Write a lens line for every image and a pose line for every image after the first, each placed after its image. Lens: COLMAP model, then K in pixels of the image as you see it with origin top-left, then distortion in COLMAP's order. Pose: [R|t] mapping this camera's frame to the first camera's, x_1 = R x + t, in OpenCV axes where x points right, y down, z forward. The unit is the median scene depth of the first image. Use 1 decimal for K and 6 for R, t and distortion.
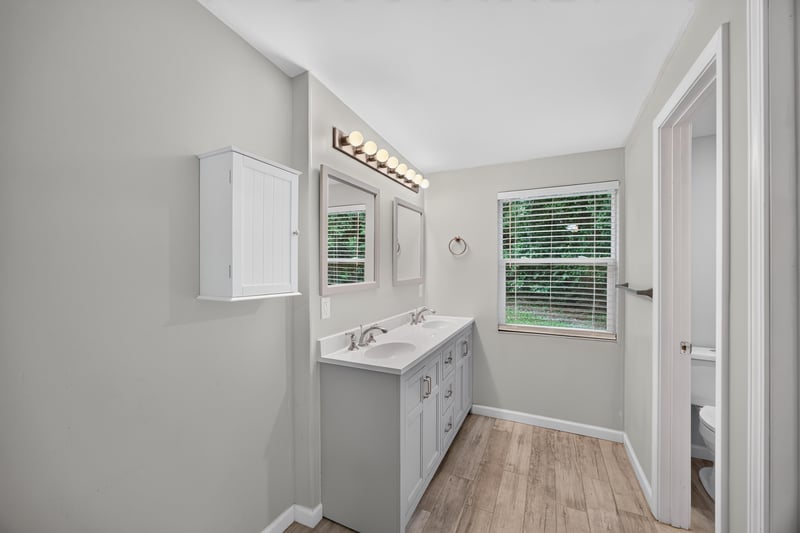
lens RADIAL K [[306.6, 0, 414.6], [0, 306.6, 272.8], [0, 0, 1]] dist [-0.003185, 0.002871]
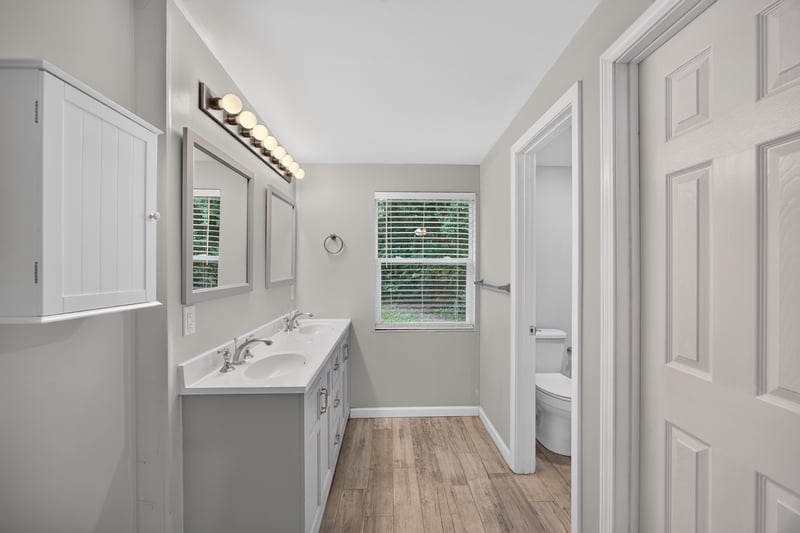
lens RADIAL K [[306.6, 0, 400.5], [0, 306.6, 271.3], [0, 0, 1]] dist [-0.003185, 0.002871]
pose [[0.897121, -0.006175, 0.441742, -0.143000], [0.007912, 0.999967, -0.002091, -0.000034], [-0.441715, 0.005371, 0.897139, 0.093683]]
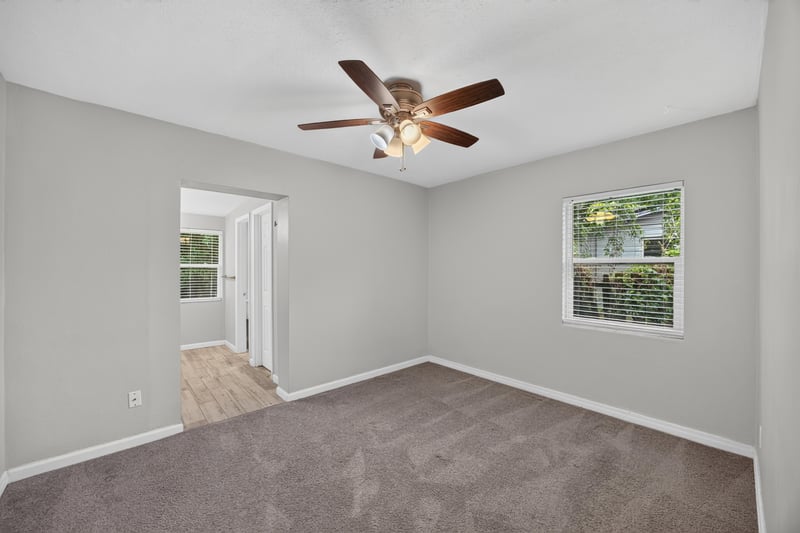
lens RADIAL K [[306.6, 0, 401.7], [0, 306.6, 267.8], [0, 0, 1]] dist [-0.003185, 0.002871]
pose [[0.401529, -0.004445, 0.915836, -1.192667], [0.016681, 0.999858, -0.002460, 0.003878], [-0.915694, 0.016265, 0.401546, -1.538278]]
